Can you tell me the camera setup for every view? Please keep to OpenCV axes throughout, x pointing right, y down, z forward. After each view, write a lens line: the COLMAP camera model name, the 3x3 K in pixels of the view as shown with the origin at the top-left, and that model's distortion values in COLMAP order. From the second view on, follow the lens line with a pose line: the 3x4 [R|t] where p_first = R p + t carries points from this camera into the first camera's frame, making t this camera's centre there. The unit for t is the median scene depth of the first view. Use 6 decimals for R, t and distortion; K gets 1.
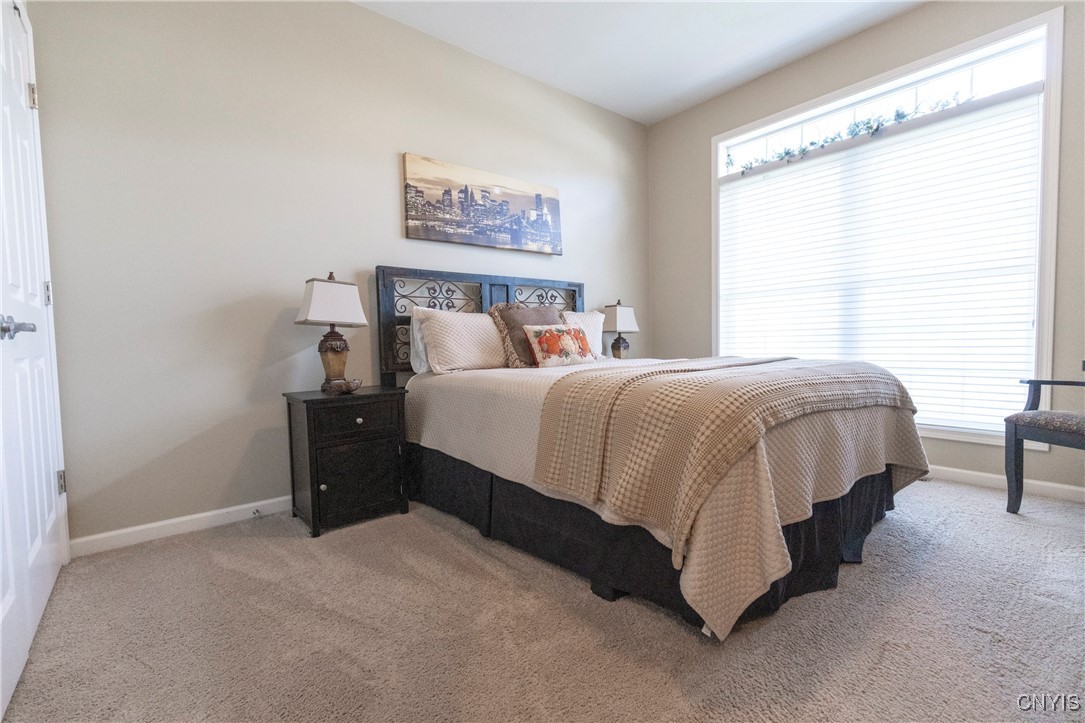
lens RADIAL K [[487.1, 0, 547.8], [0, 487.1, 360.1], [0, 0, 1]] dist [0.013330, -0.001523]
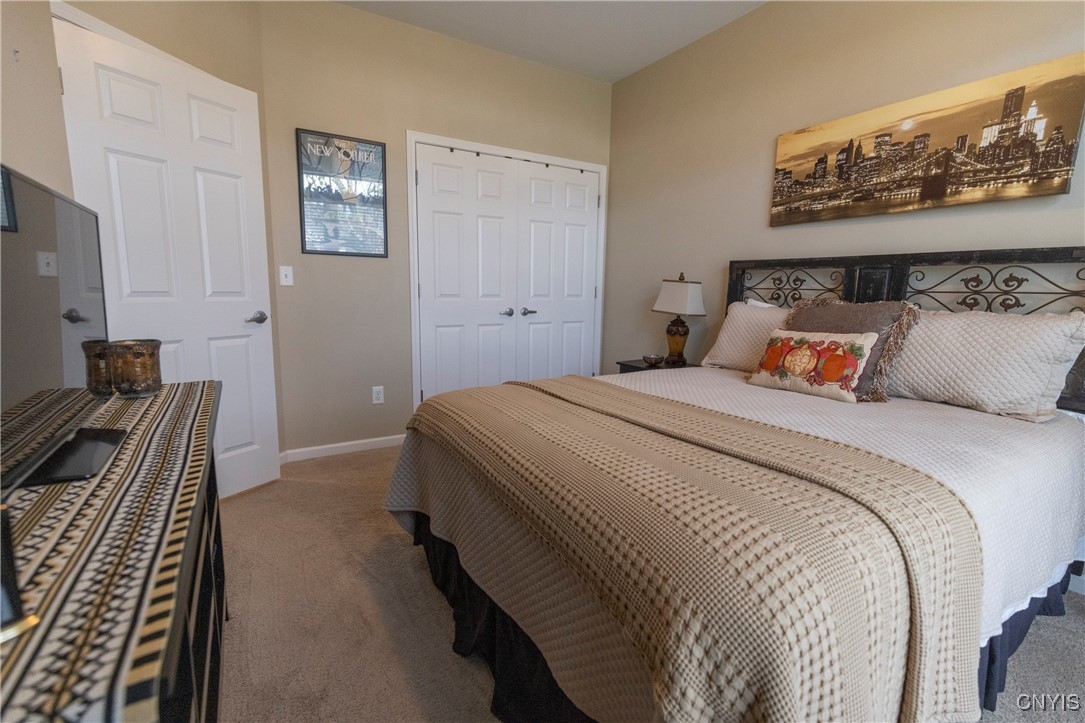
lens RADIAL K [[487.1, 0, 543.1], [0, 487.1, 355.6], [0, 0, 1]] dist [0.013330, -0.001523]
pose [[-0.132437, 0.154168, -0.979128, 0.716624], [-0.059306, 0.984828, 0.163088, -0.122424], [0.989416, 0.079667, -0.121285, 0.649657]]
